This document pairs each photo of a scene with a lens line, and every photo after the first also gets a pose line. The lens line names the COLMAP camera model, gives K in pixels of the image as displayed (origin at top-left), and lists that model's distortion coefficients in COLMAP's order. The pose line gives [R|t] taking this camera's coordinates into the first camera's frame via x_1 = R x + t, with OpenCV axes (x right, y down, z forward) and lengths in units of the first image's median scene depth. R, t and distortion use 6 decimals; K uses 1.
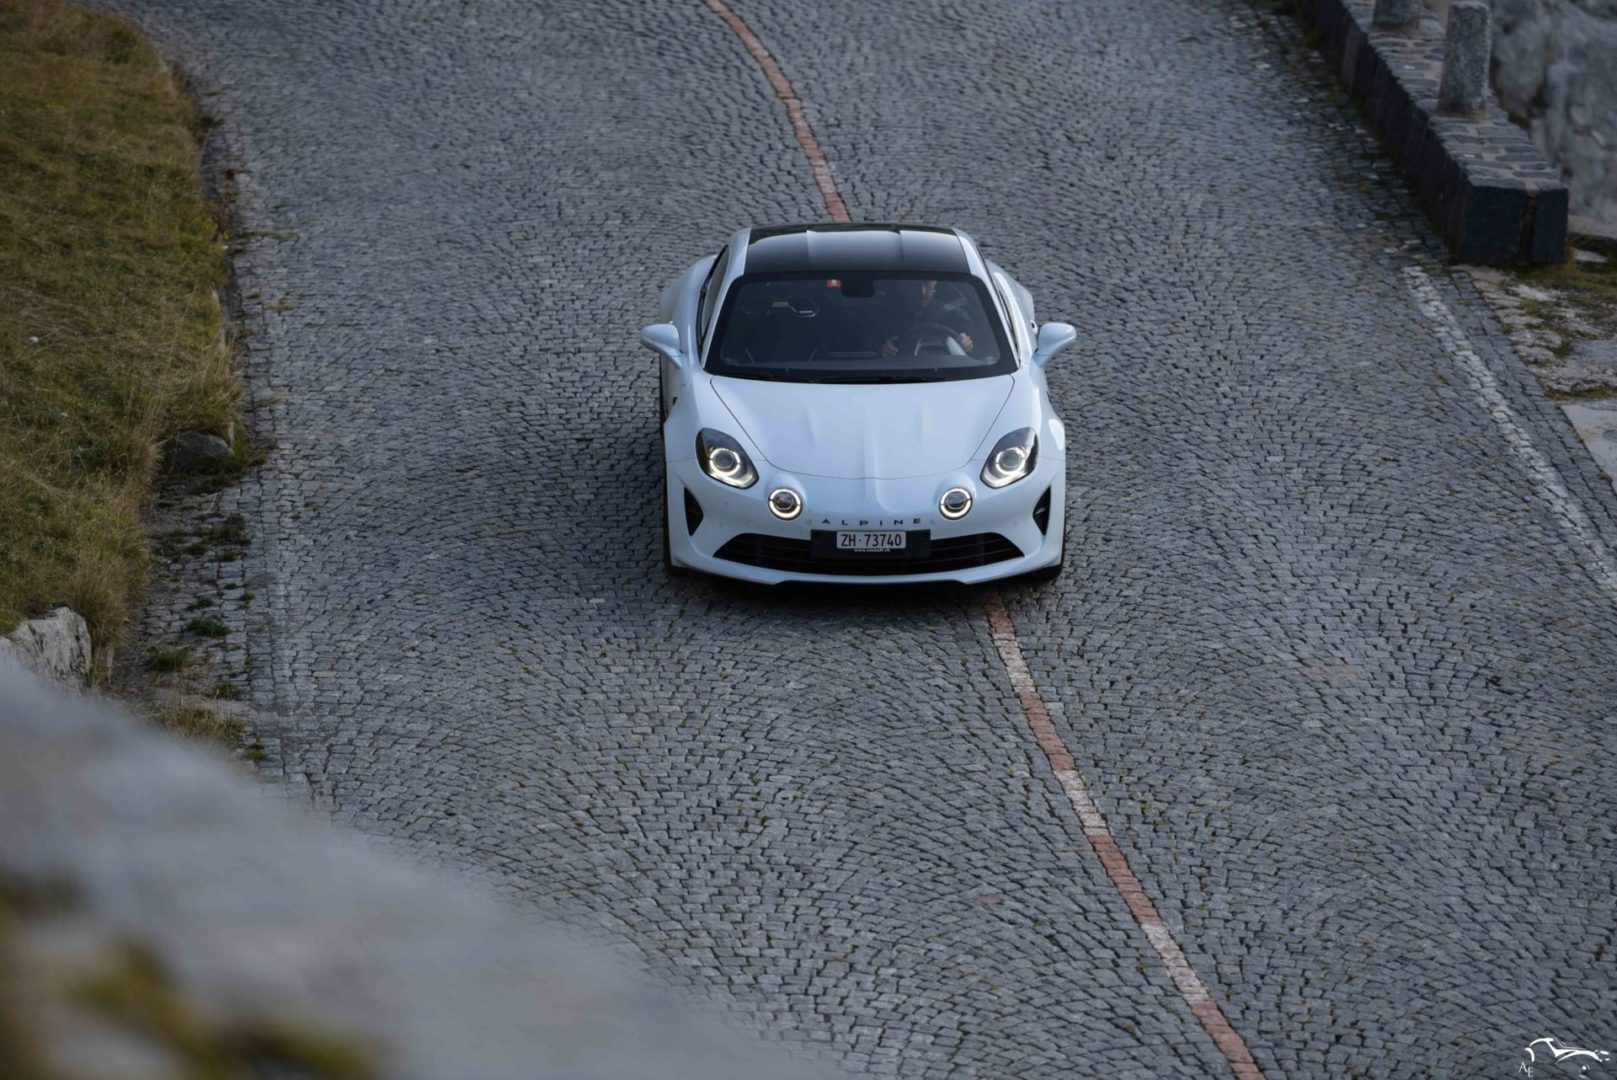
lens RADIAL K [[6852.5, 0, 805.8], [0, 6852.5, 534.3], [0, 0, 1]] dist [1.109210, 0.000000]
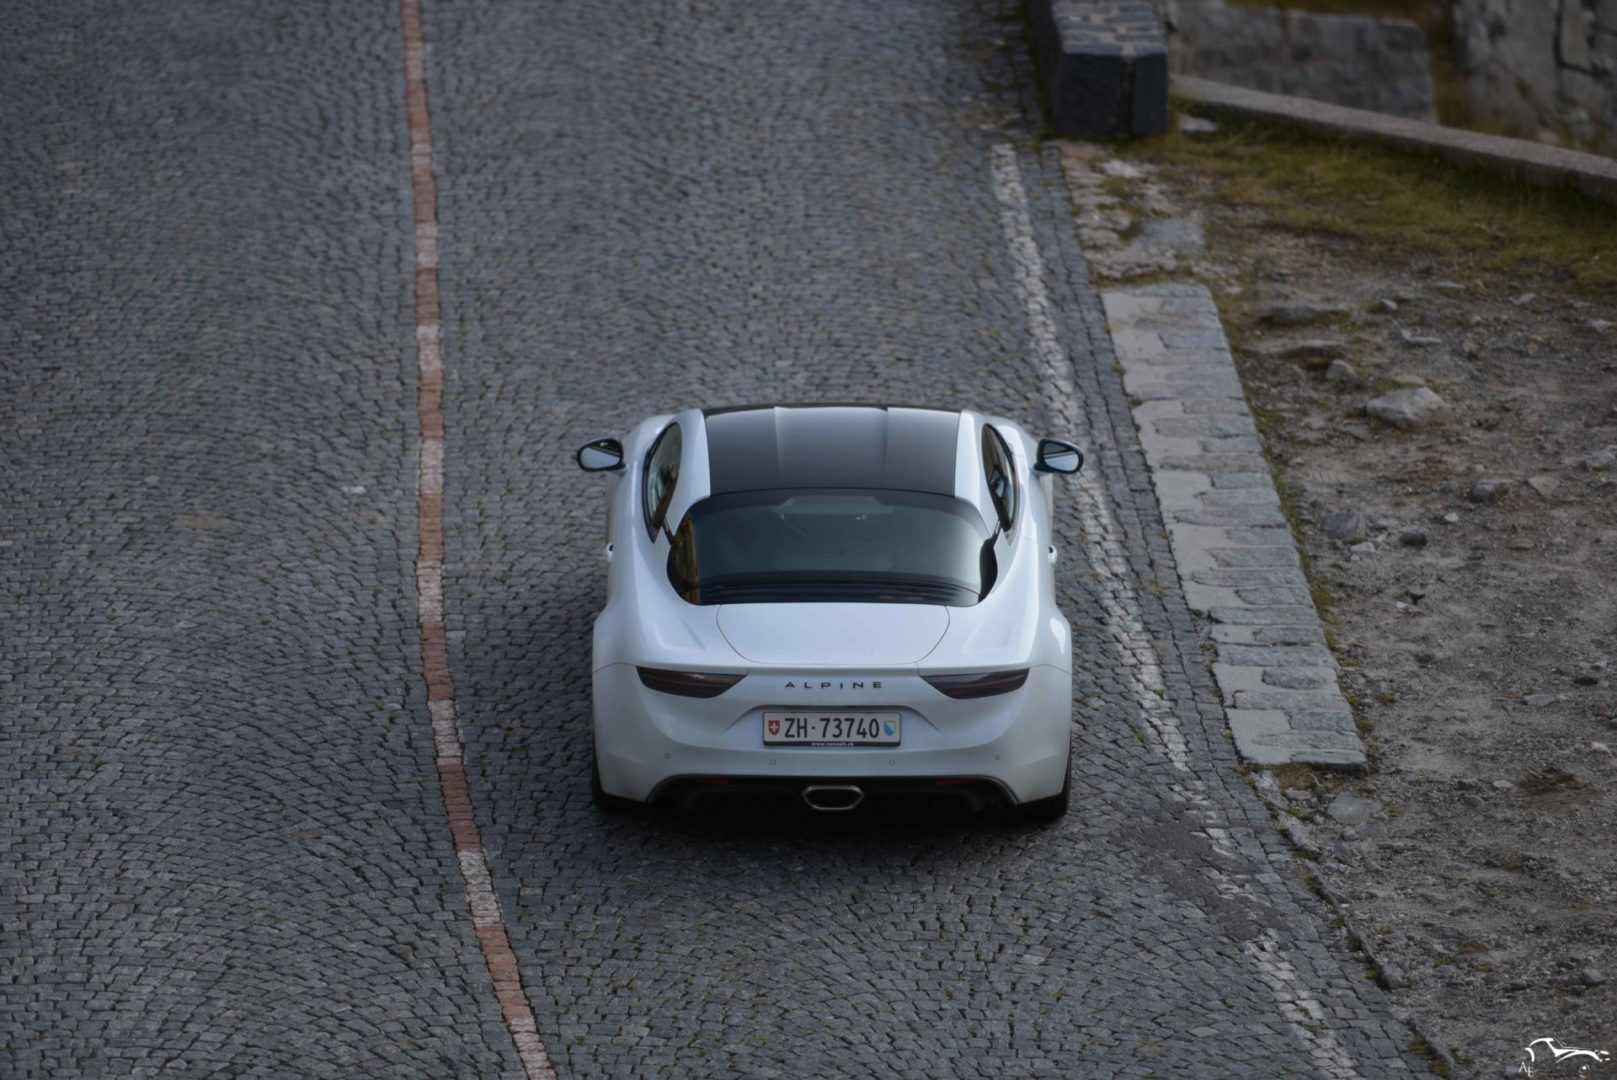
lens RADIAL K [[9283.8, 0, 811.8], [0, 9283.8, 545.4], [0, 0, 1]] dist [2.671457, 0.000000]
pose [[0.997588, -0.039149, -0.057325, 0.146909], [0.039798, 0.999155, 0.010228, 0.001072], [0.056876, -0.012485, 0.998303, -0.271890]]
